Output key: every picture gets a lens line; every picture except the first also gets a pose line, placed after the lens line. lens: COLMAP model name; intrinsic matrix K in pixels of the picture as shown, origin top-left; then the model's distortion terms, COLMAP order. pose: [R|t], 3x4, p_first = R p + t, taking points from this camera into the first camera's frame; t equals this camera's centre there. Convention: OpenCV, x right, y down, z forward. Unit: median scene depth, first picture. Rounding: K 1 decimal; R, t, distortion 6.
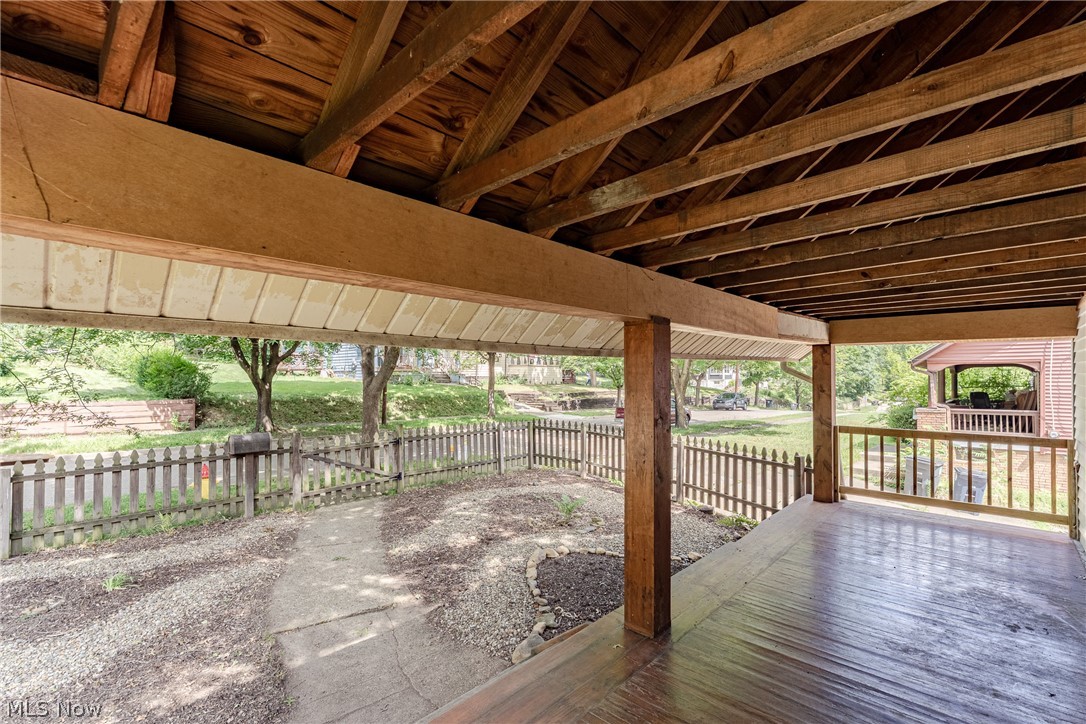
lens RADIAL K [[491.9, 0, 543.0], [0, 491.9, 362.0], [0, 0, 1]] dist [-0.000961, -0.000311]
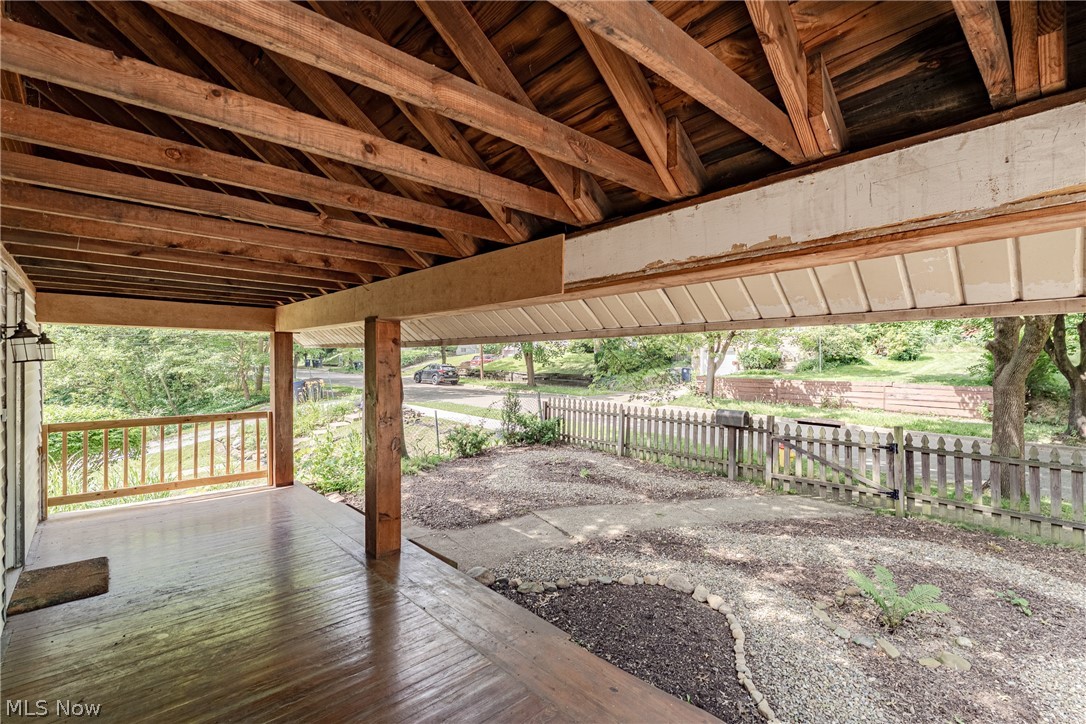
lens RADIAL K [[491.9, 0, 543.0], [0, 491.9, 362.0], [0, 0, 1]] dist [-0.000961, -0.000311]
pose [[-0.074843, 0.006196, -0.997176, 0.638932], [0.024039, 0.999701, 0.004408, 0.015504], [0.996906, -0.023641, -0.074969, 0.663645]]
